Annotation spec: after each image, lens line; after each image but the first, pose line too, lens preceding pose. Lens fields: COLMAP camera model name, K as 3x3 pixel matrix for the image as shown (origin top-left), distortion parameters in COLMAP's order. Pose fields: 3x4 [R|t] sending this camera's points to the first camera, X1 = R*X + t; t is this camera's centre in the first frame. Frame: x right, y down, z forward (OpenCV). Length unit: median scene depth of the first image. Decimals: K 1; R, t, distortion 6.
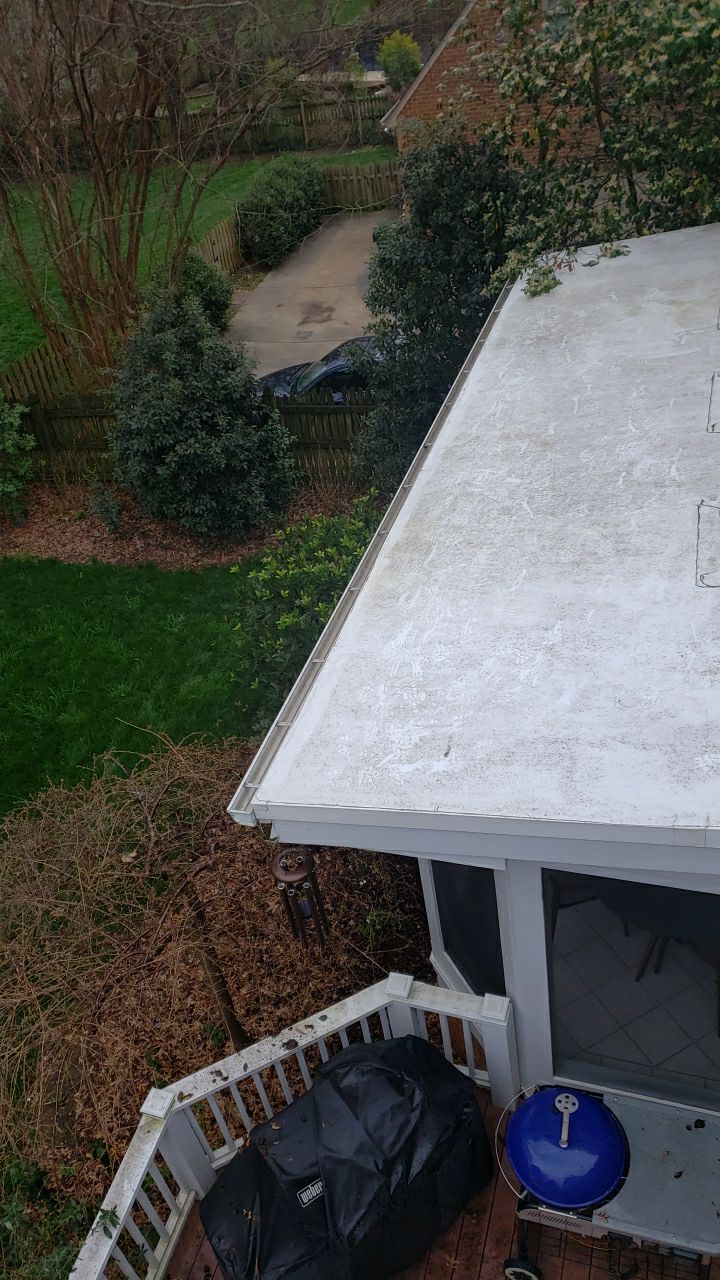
lens RADIAL K [[951.3, 0, 360.0], [0, 951.3, 640.0], [0, 0, 1]] dist [0.055956, -0.045766]
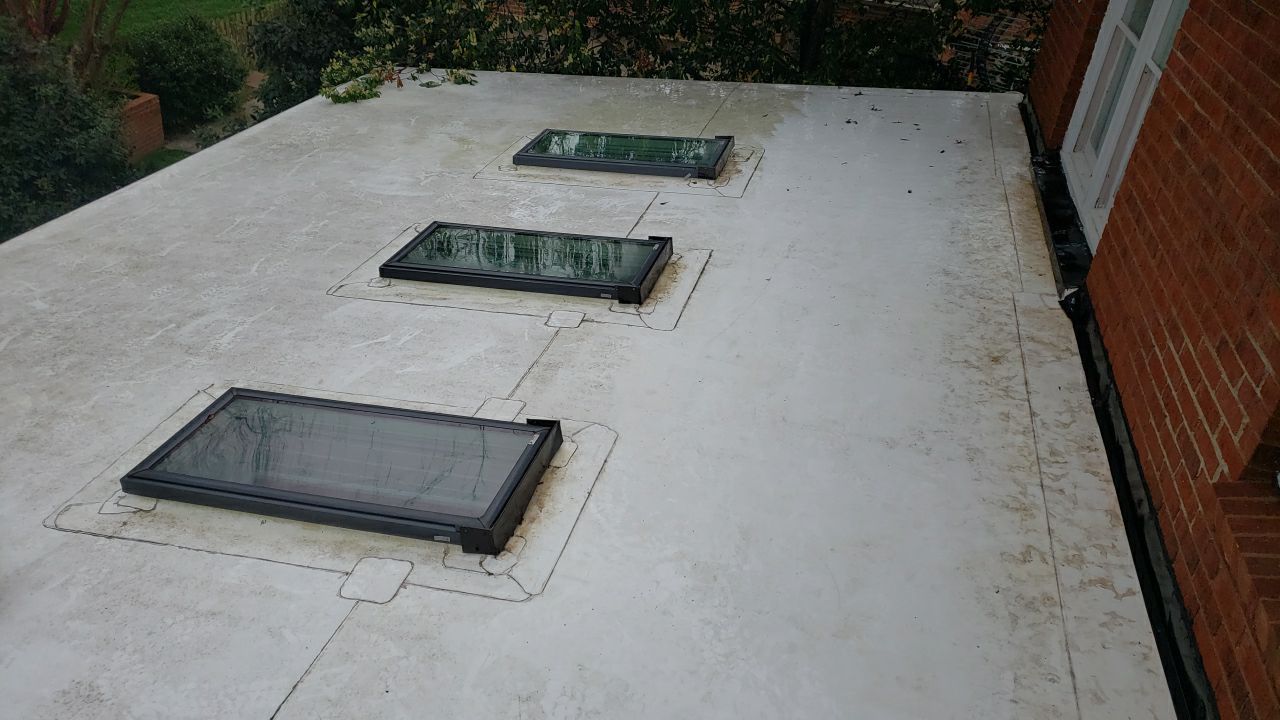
lens RADIAL K [[951.3, 0, 640.0], [0, 951.3, 360.0], [0, 0, 1]] dist [0.055956, -0.045766]
pose [[0.970071, 0.187612, 0.154156, 0.376139], [-0.165696, 0.975525, -0.144554, -0.081432], [-0.177503, 0.114685, 0.977415, 0.215665]]
